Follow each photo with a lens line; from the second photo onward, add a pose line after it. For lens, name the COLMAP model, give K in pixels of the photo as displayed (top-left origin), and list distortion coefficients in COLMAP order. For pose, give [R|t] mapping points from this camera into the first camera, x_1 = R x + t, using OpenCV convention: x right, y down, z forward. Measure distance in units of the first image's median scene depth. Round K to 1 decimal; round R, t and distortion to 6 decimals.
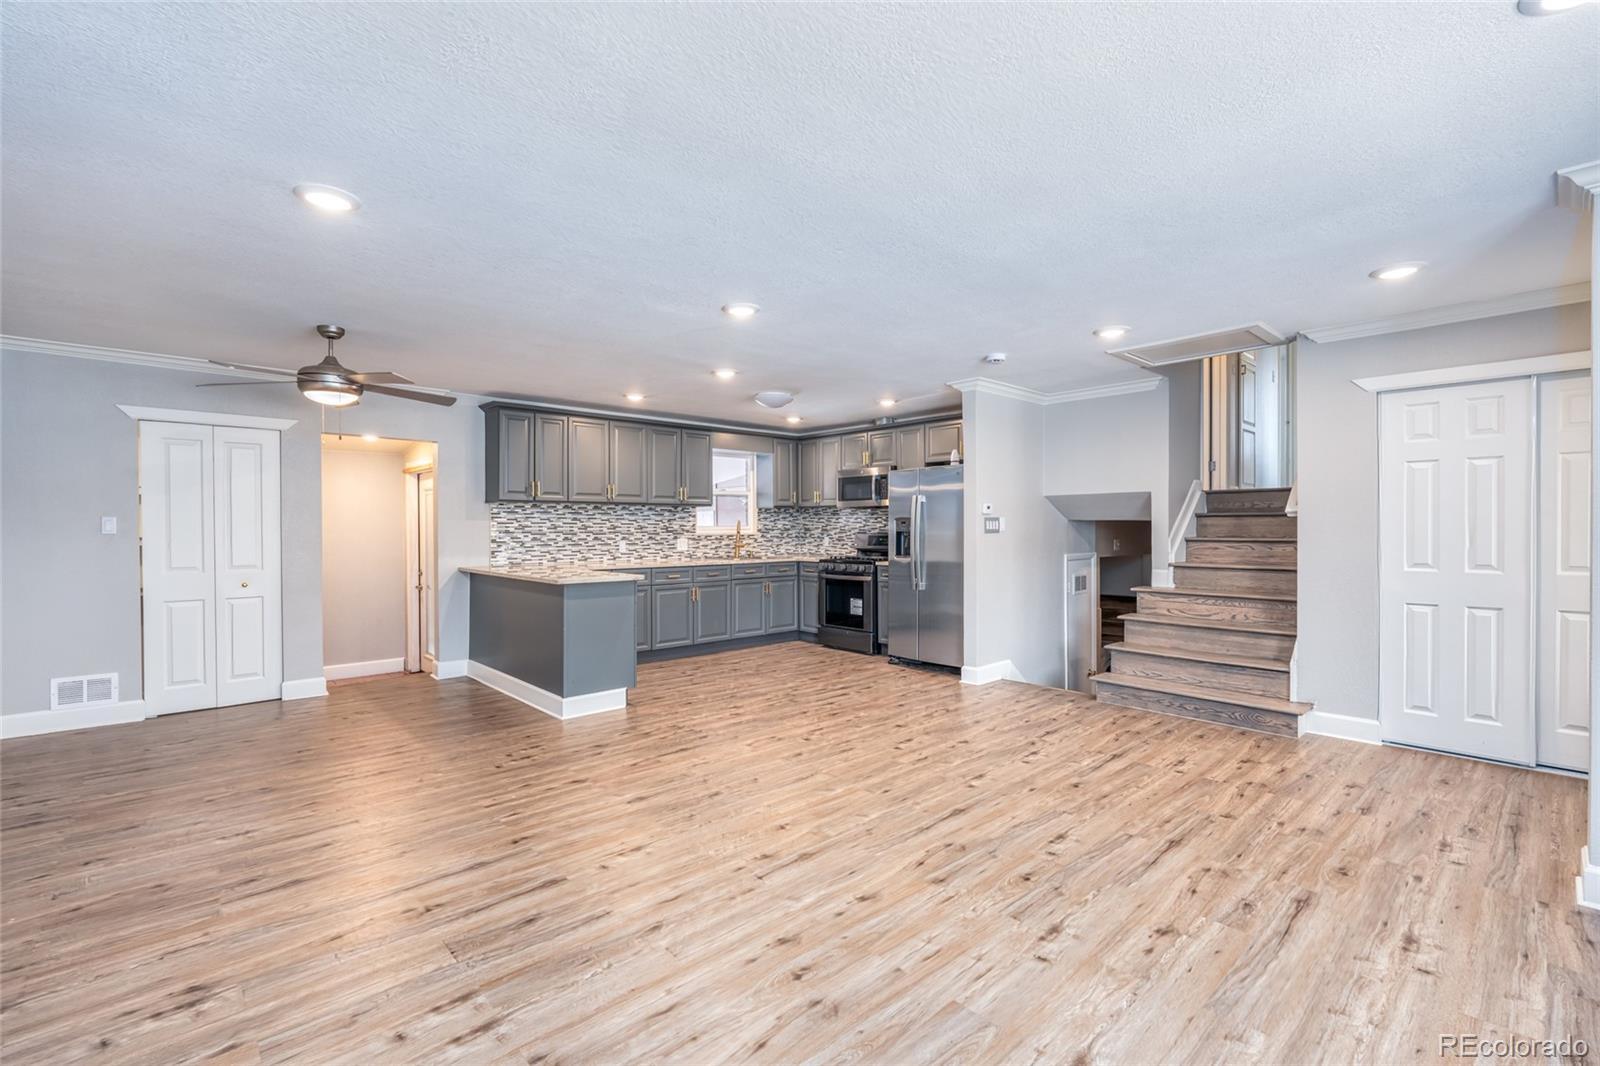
lens RADIAL K [[702.5, 0, 796.5], [0, 702.5, 533.0], [0, 0, 1]] dist [-0.001724, -0.000384]
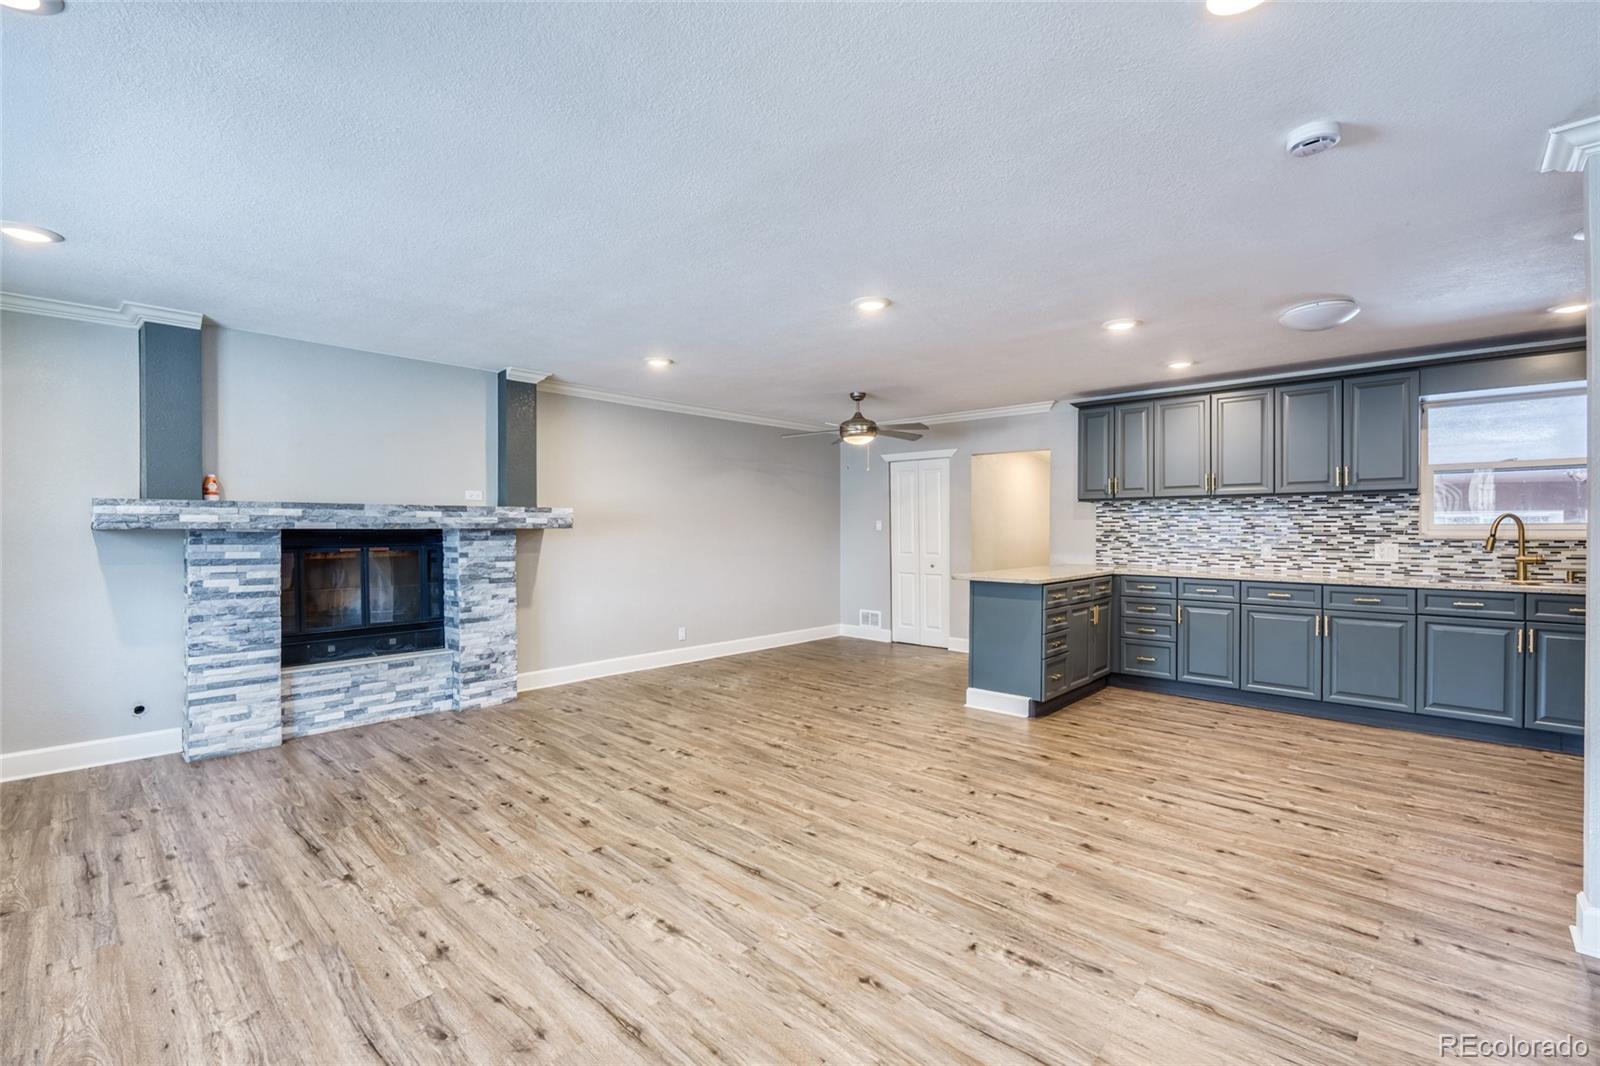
lens RADIAL K [[606.9, 0, 699.1], [0, 606.9, 531.0], [0, 0, 1]] dist [-0.001951, -0.000099]
pose [[0.067887, 0.007108, -0.997668, 0.414226], [-0.005900, 0.999960, 0.006723, -0.004269], [0.997676, 0.005430, 0.067926, 0.390526]]
